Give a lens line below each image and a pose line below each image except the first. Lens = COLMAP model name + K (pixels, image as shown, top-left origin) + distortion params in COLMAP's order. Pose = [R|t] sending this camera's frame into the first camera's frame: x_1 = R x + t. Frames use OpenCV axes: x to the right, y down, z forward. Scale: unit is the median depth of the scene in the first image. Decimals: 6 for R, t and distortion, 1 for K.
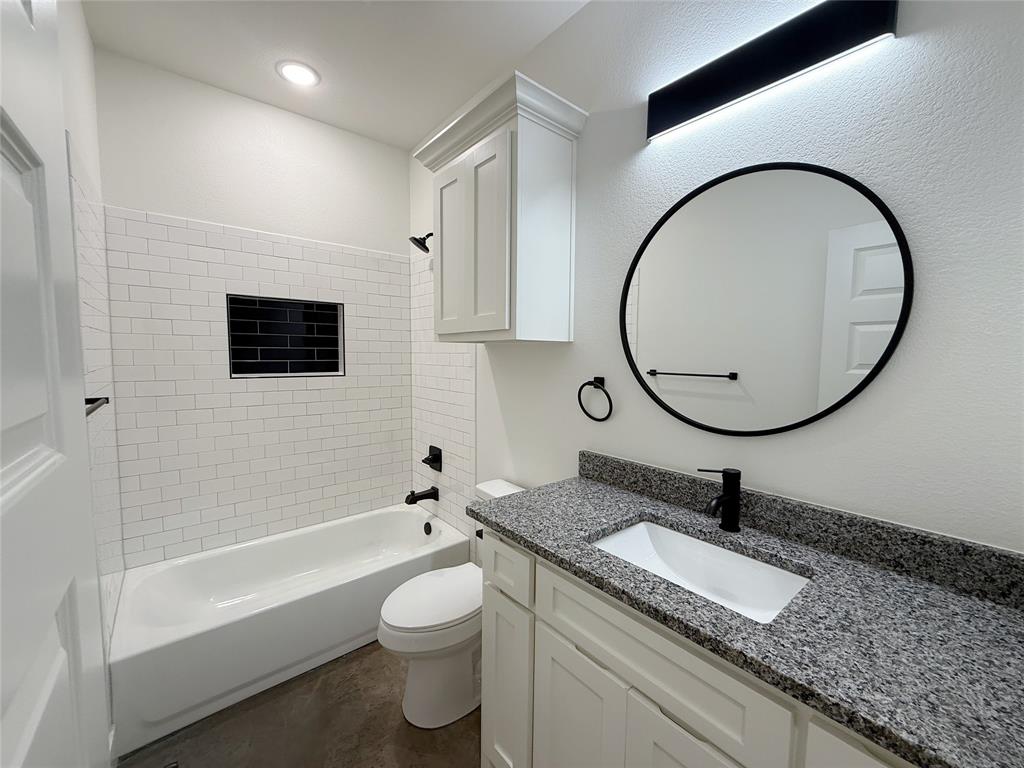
lens RADIAL K [[409.9, 0, 515.7], [0, 409.9, 390.9], [0, 0, 1]] dist [0.001043, -0.001312]
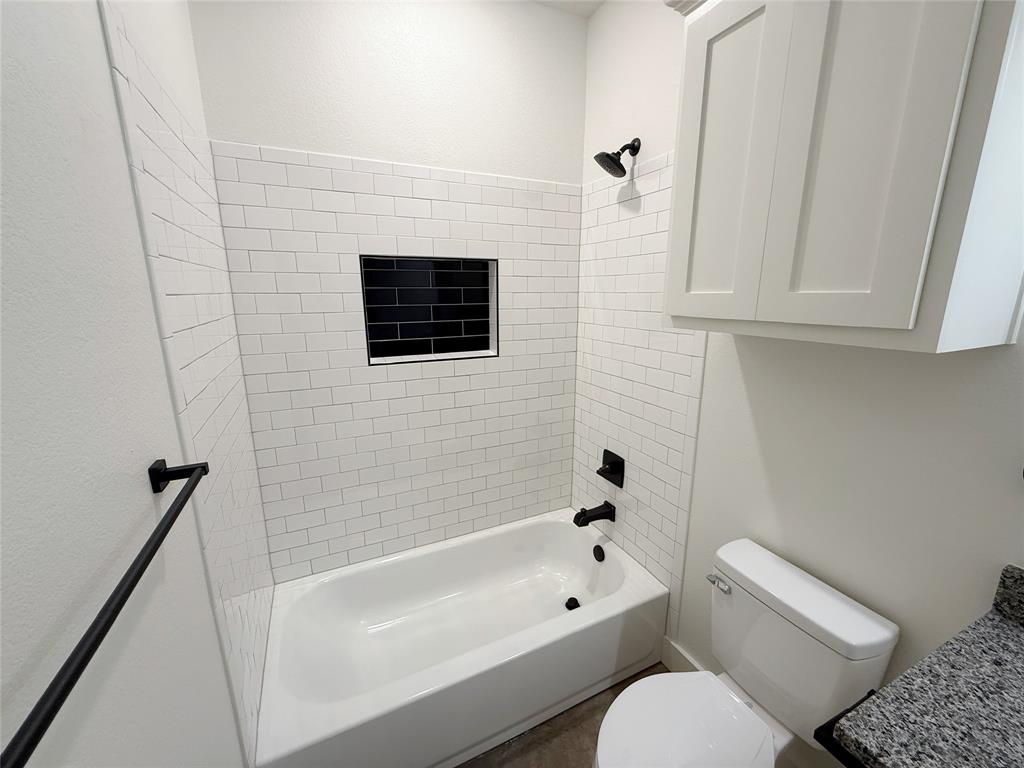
lens RADIAL K [[409.9, 0, 518.2], [0, 409.9, 390.1], [0, 0, 1]] dist [0.001043, -0.001312]
pose [[0.971456, 0.041735, -0.233520, -0.208242], [-0.007299, 0.989195, 0.146423, -0.091108], [0.237108, -0.140539, 0.961264, 0.273258]]
